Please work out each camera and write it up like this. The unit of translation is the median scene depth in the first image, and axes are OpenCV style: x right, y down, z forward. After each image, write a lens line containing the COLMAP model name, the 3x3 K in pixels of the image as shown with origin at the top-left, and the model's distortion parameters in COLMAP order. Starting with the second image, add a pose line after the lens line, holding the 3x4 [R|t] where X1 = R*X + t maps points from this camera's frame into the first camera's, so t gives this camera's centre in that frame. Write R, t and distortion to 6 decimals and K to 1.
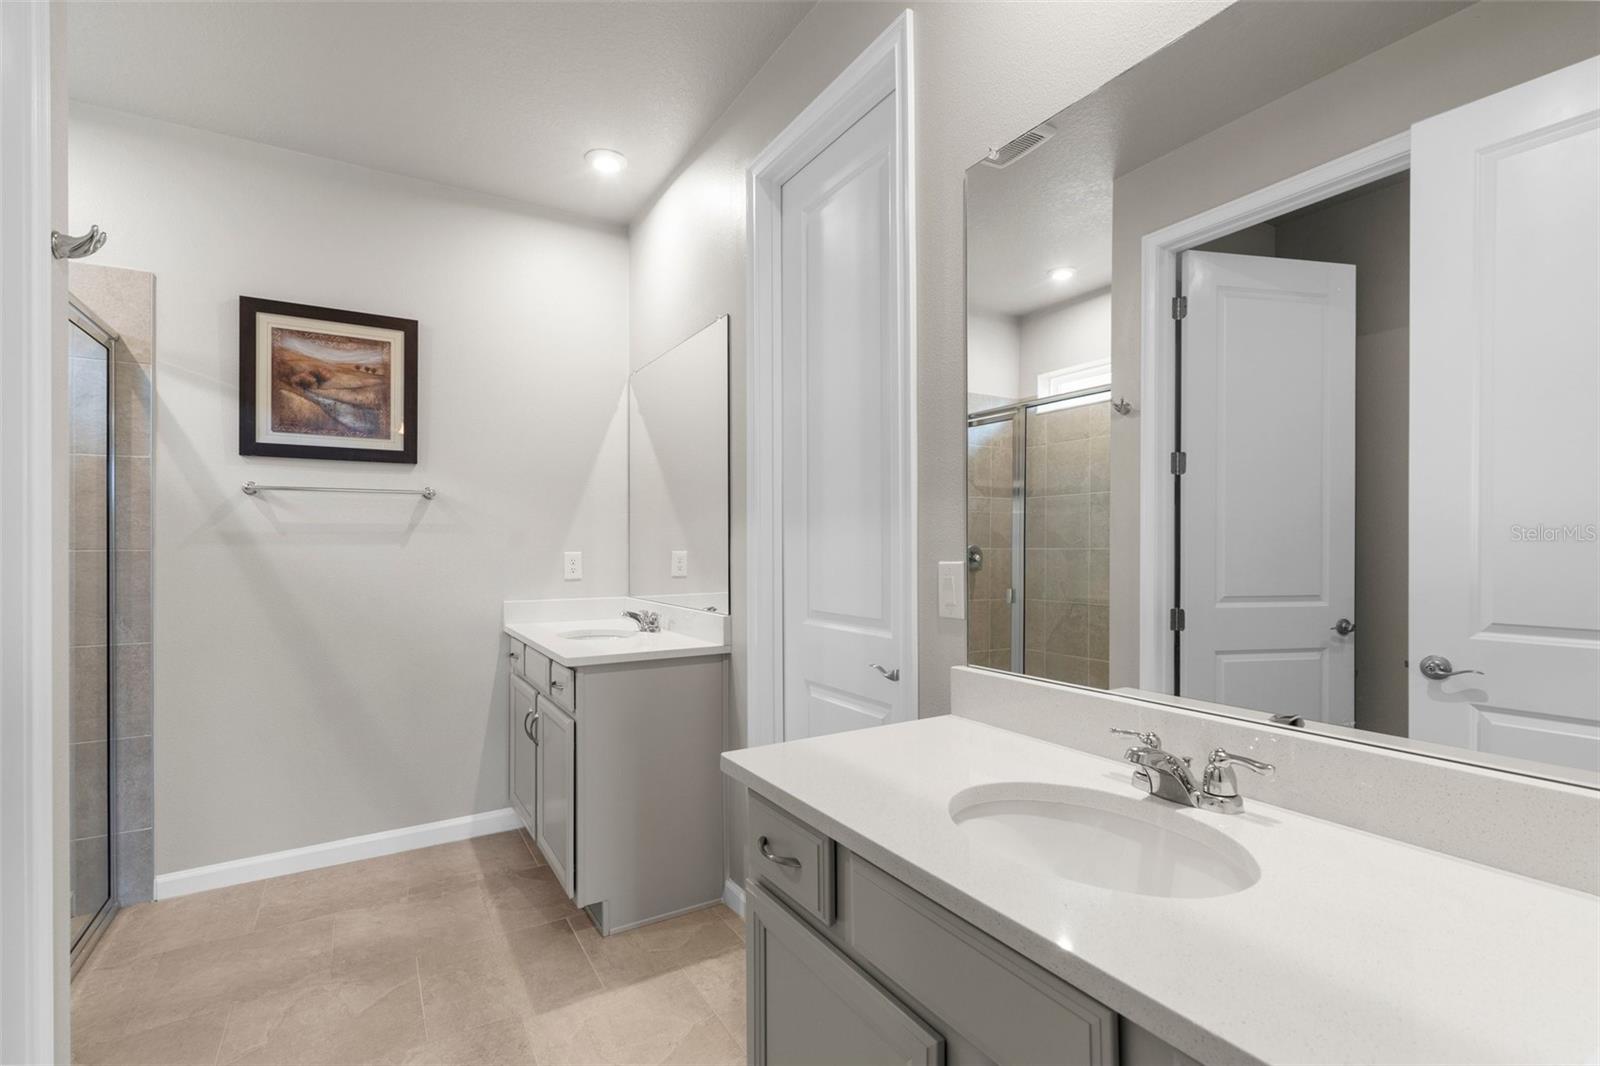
lens RADIAL K [[739.2, 0, 795.9], [0, 739.2, 536.1], [0, 0, 1]] dist [-0.007656, 0.004371]
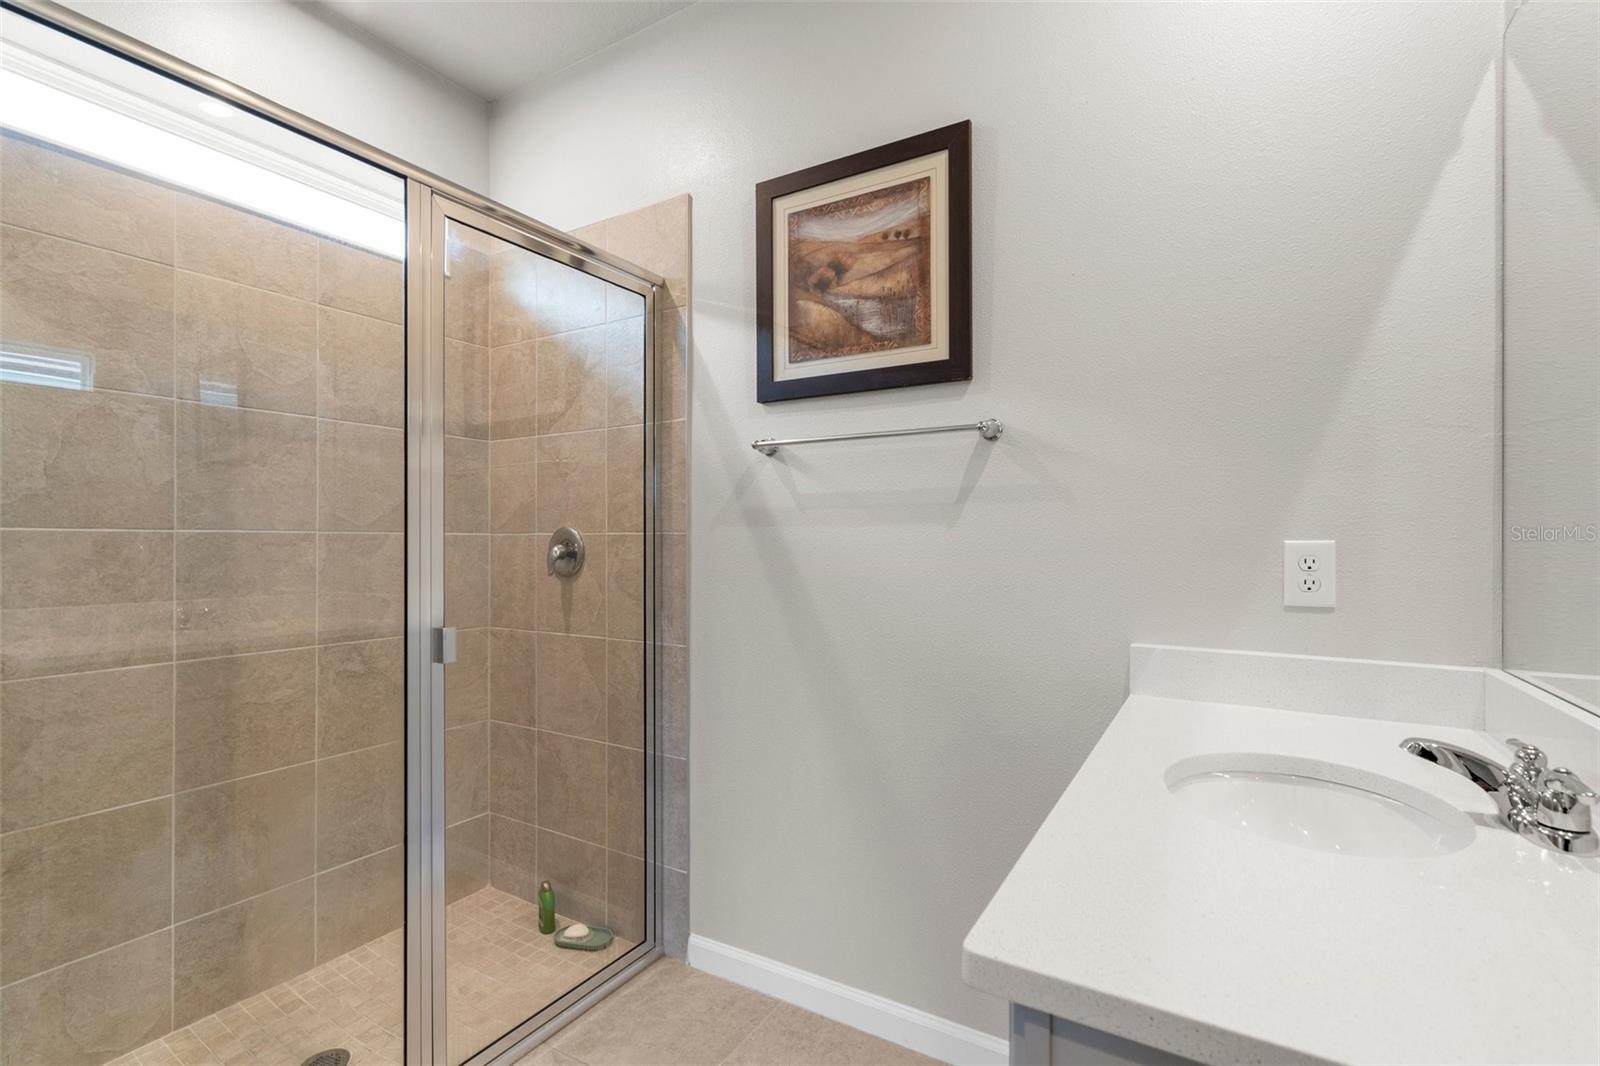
lens RADIAL K [[739.2, 0, 776.0], [0, 739.2, 538.5], [0, 0, 1]] dist [-0.007656, 0.004371]
pose [[0.473390, 0.000310, -0.880853, -0.097552], [0.004138, 0.999988, 0.002576, 0.021548], [0.880843, -0.004864, 0.473383, 0.639126]]
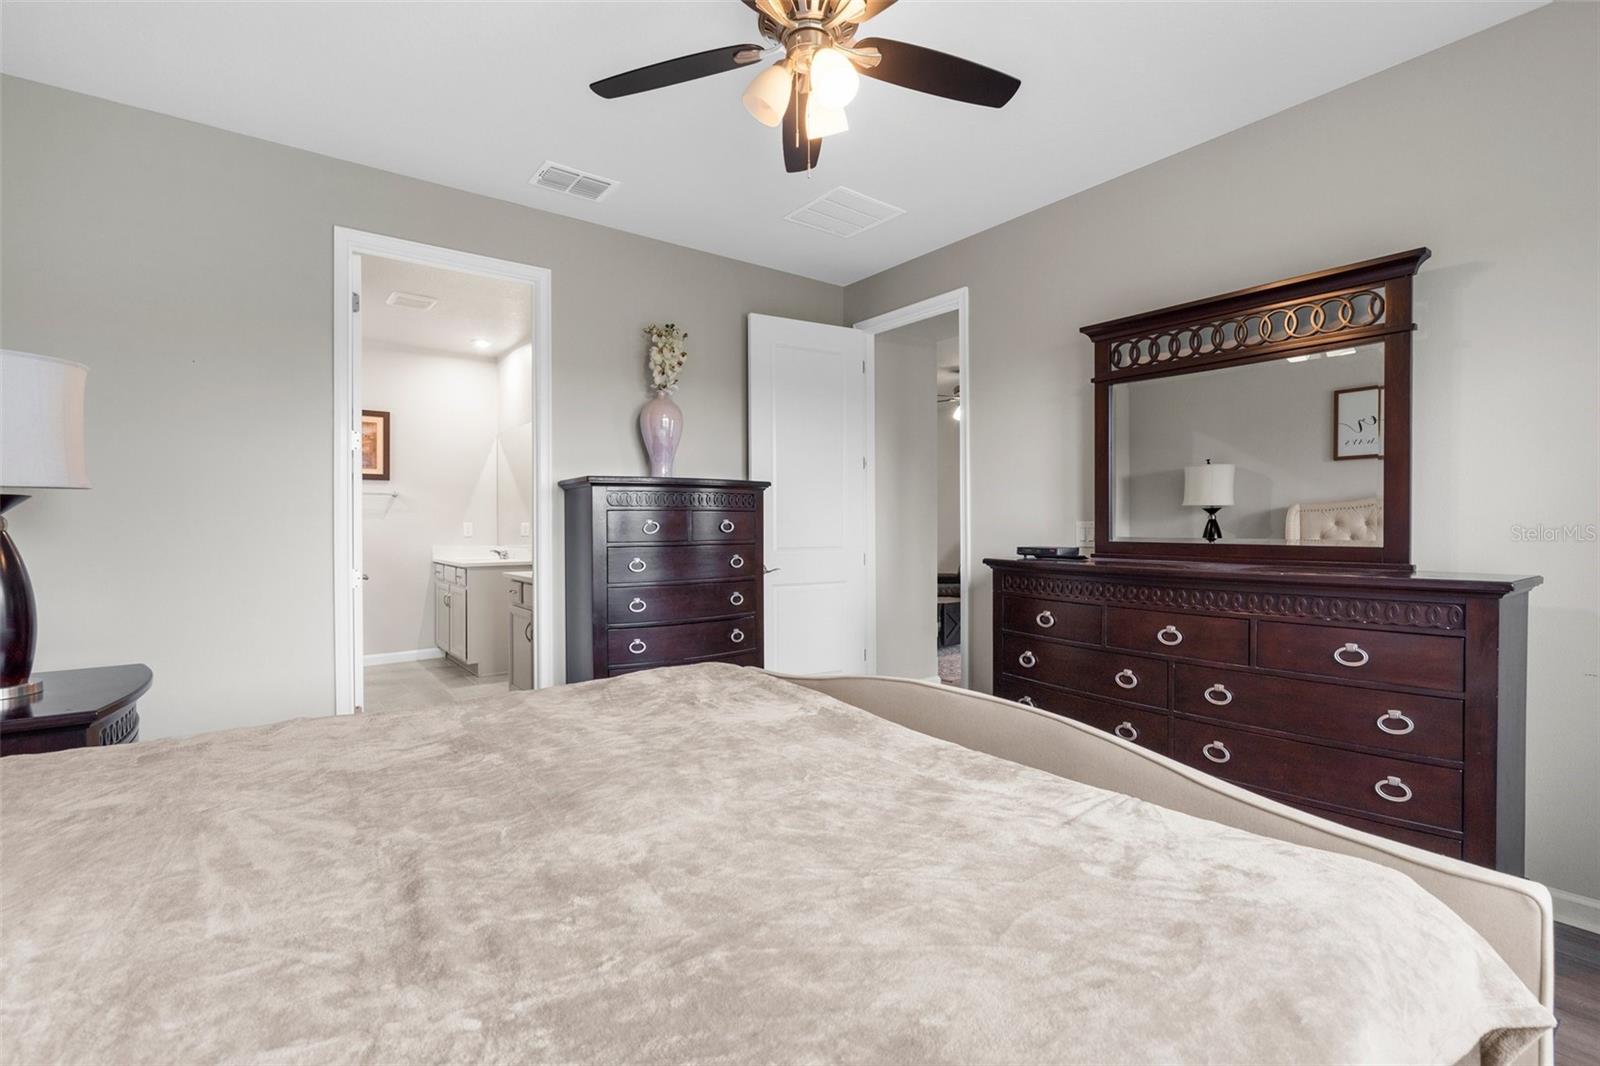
lens RADIAL K [[739.2, 0, 789.5], [0, 739.2, 527.3], [0, 0, 1]] dist [-0.007656, 0.004371]
pose [[0.995310, -0.000841, 0.096735, 0.435255], [-0.000421, 0.999915, 0.013024, 0.007640], [-0.096737, -0.013004, 0.995225, -1.260115]]
